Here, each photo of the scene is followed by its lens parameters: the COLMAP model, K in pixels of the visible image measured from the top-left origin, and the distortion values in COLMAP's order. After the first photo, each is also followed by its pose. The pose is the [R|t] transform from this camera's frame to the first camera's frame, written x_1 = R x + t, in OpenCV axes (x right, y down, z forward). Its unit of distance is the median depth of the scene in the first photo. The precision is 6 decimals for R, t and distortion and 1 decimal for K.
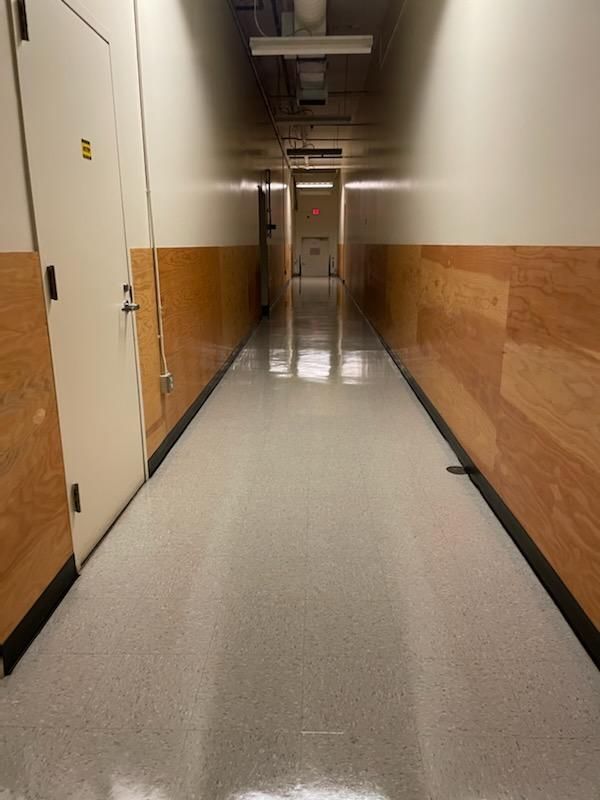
lens RADIAL K [[616.0, 0, 293.9], [0, 616.0, 399.3], [0, 0, 1]] dist [0.007113, -0.002595]
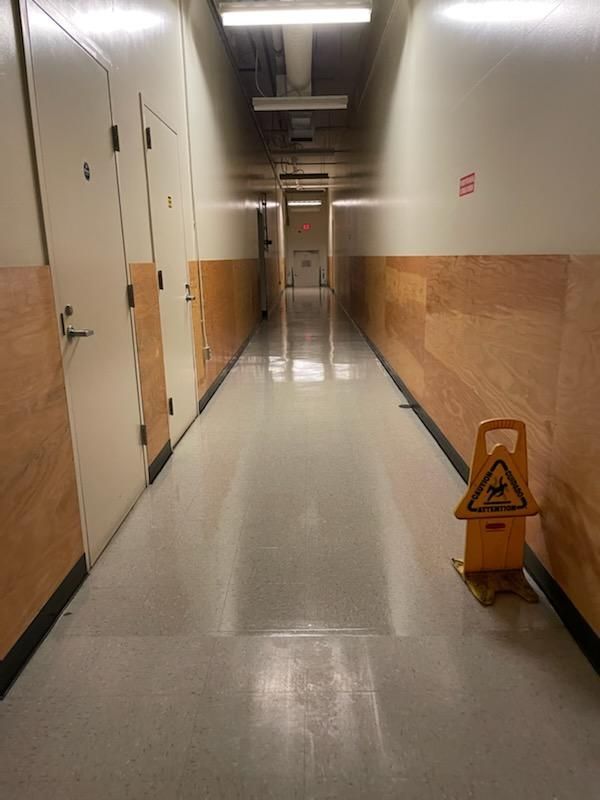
lens RADIAL K [[616.0, 0, 307.5], [0, 616.0, 402.5], [0, 0, 1]] dist [0.007113, -0.002595]
pose [[0.999276, -0.021358, 0.031495, -0.010915], [0.021820, 0.999659, -0.014379, 0.070455], [-0.031177, 0.015056, 0.999400, -0.278294]]
